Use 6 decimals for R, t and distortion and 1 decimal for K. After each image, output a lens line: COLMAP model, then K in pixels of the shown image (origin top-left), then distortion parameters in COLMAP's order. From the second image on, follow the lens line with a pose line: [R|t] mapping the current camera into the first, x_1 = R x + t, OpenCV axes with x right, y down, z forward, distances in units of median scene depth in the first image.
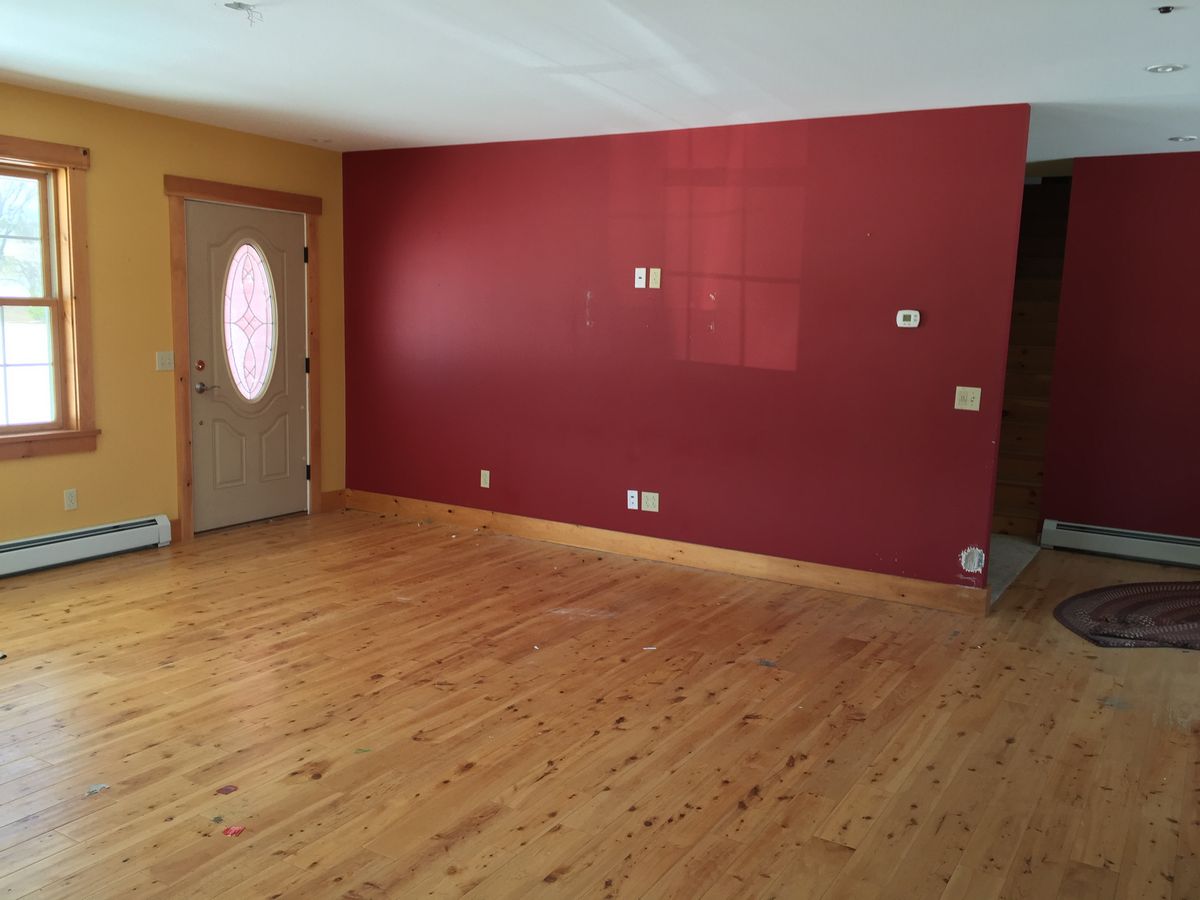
lens RADIAL K [[1014.1, 0, 589.2], [0, 1014.1, 451.7], [0, 0, 1]] dist [0.067685, -0.075378]
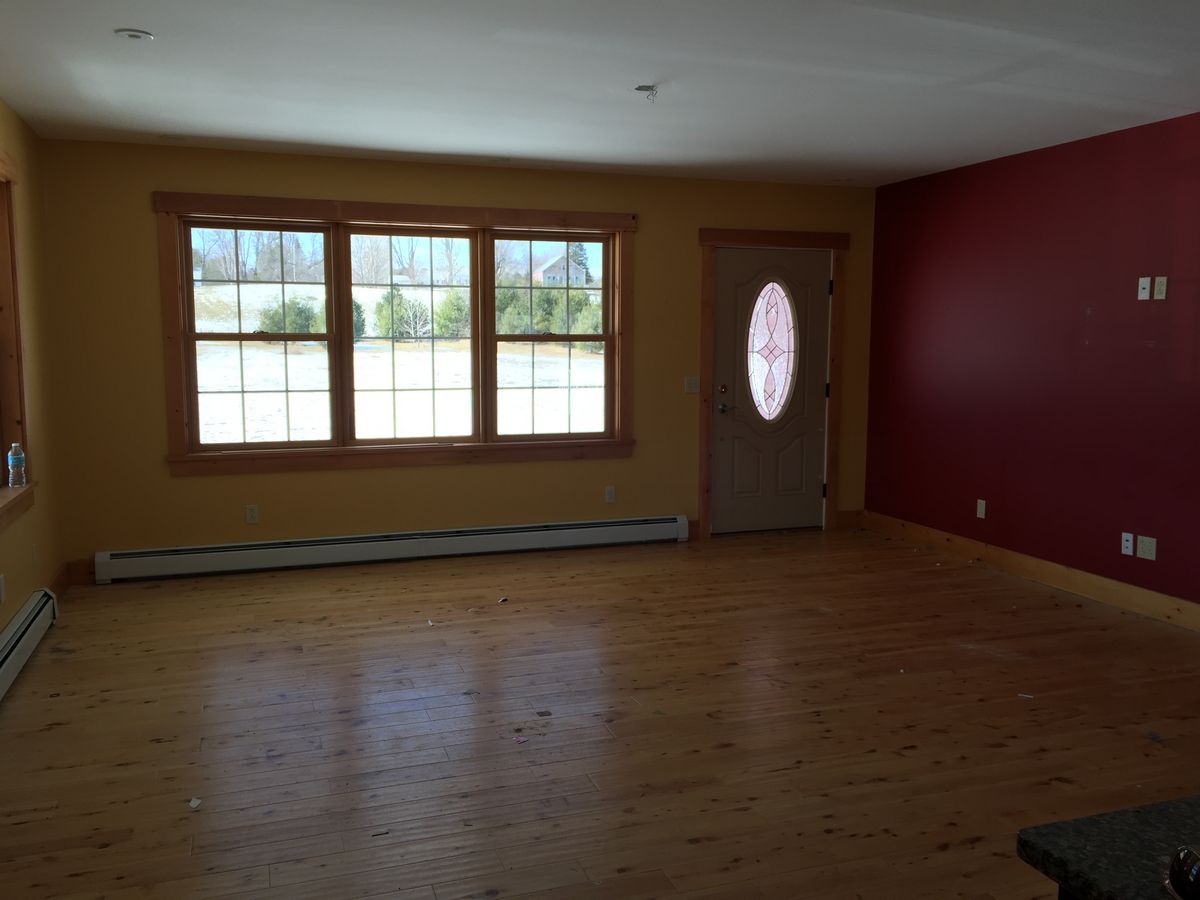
lens RADIAL K [[1014.1, 0, 594.5], [0, 1014.1, 451.7], [0, 0, 1]] dist [0.067685, -0.075378]
pose [[0.768303, 0.043835, -0.638584, 0.257447], [-0.066657, 0.997707, -0.011711, 0.009924], [0.636607, 0.051563, 0.769463, 0.031249]]
